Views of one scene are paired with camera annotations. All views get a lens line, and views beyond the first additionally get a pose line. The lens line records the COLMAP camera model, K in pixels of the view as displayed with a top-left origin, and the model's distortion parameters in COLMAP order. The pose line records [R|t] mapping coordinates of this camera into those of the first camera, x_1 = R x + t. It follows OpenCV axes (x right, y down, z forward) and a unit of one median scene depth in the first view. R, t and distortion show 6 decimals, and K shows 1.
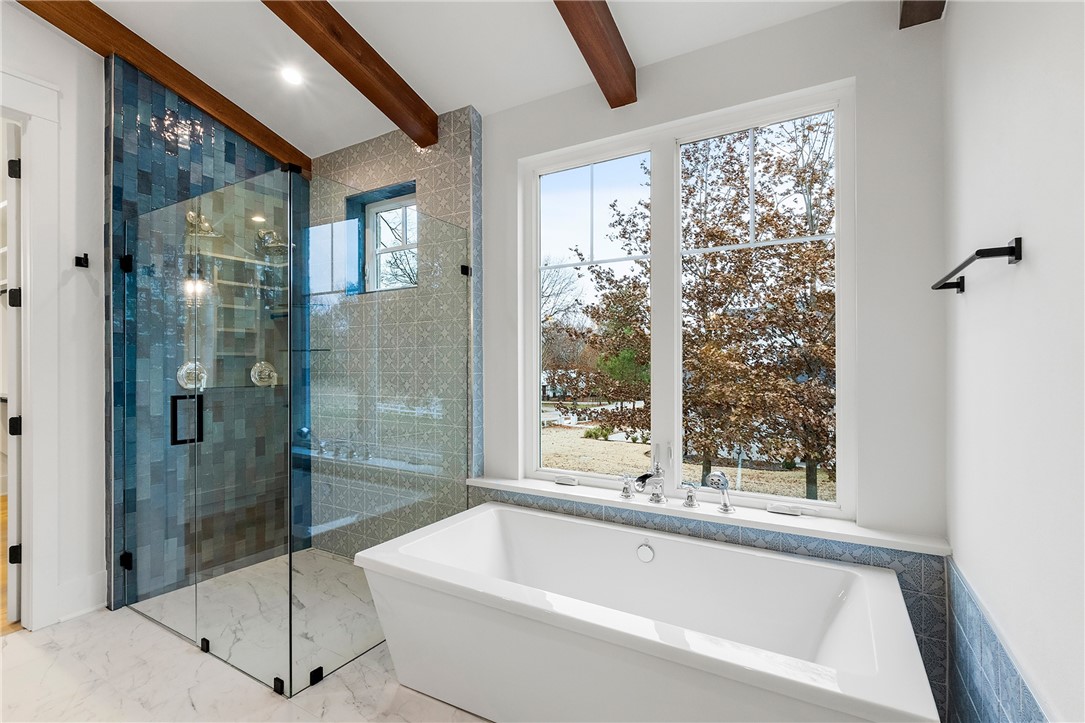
lens RADIAL K [[501.9, 0, 540.4], [0, 501.9, 361.1], [0, 0, 1]] dist [-0.004103, -0.000173]
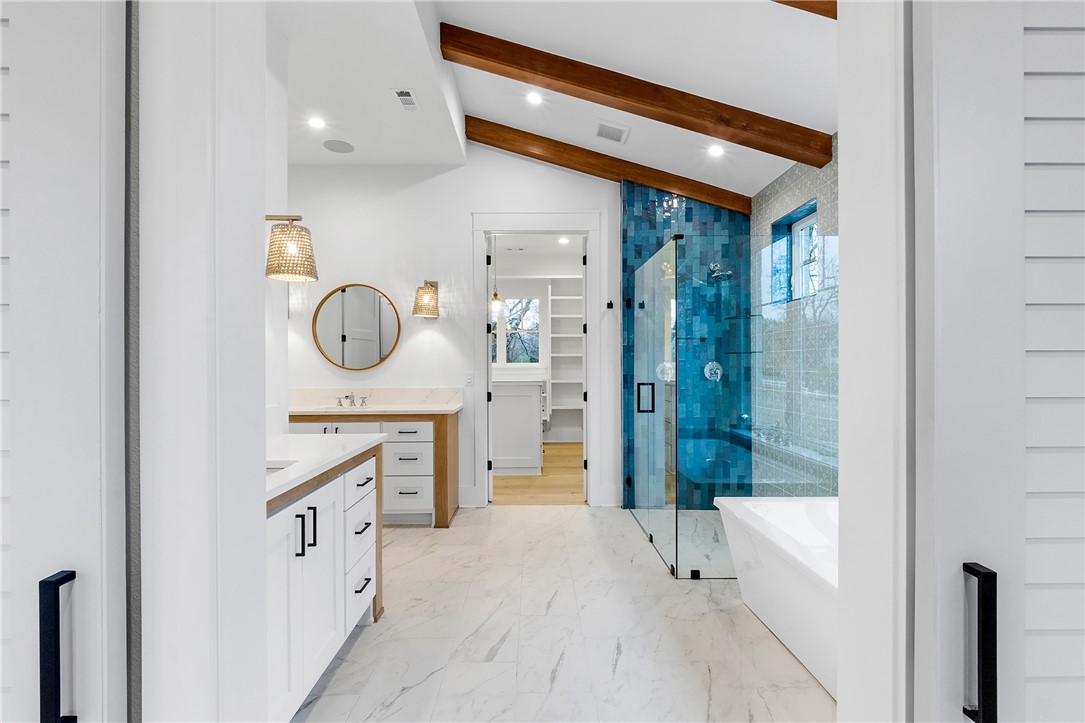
lens RADIAL K [[501.9, 0, 540.4], [0, 501.9, 361.1], [0, 0, 1]] dist [-0.004103, -0.000173]
pose [[0.520879, -0.004953, -0.853616, 0.428478], [0.005676, 0.999981, -0.002338, -0.000809], [0.853612, -0.003627, 0.520897, -0.116788]]
